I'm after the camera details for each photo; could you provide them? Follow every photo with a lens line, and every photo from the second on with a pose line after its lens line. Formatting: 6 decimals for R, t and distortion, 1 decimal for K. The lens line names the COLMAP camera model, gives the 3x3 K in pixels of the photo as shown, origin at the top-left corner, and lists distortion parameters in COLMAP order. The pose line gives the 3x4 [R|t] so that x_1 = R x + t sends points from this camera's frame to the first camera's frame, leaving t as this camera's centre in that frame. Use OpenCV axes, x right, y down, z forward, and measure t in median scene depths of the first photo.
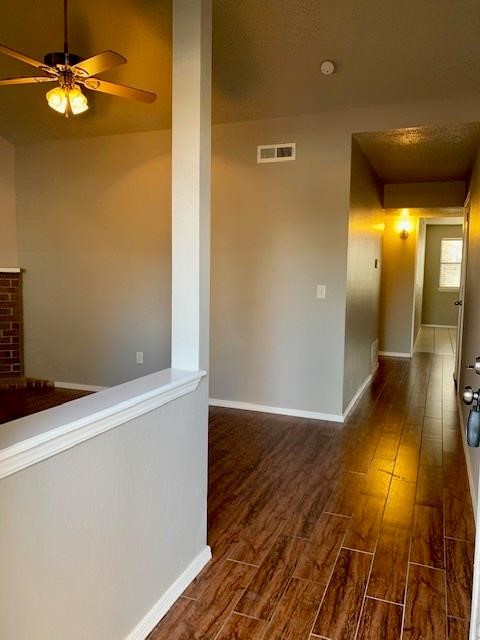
lens RADIAL K [[492.9, 0, 241.2], [0, 492.9, 318.5], [0, 0, 1]] dist [0.048333, -0.046654]
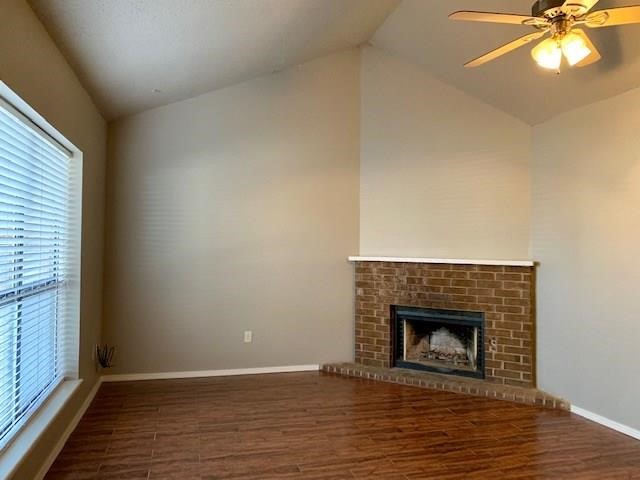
lens RADIAL K [[492.9, 0, 321.7], [0, 492.9, 239.4], [0, 0, 1]] dist [0.048333, -0.046654]
pose [[0.604085, -0.023825, -0.796564, 0.023696], [-0.076008, 0.993274, -0.087351, -0.035012], [0.793287, 0.113313, 0.598211, 0.183908]]
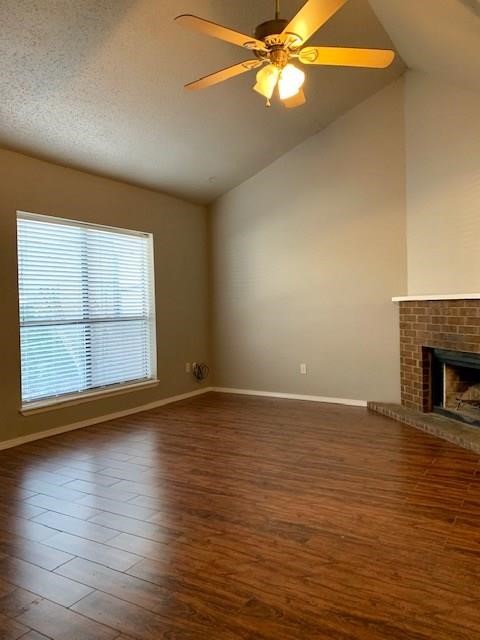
lens RADIAL K [[492.9, 0, 243.2], [0, 492.9, 322.5], [0, 0, 1]] dist [0.048333, -0.046654]
pose [[-0.172718, 0.013783, -0.984875, 0.359630], [-0.078471, 0.996531, 0.027707, -0.048632], [0.981841, 0.082069, -0.171037, 0.854790]]
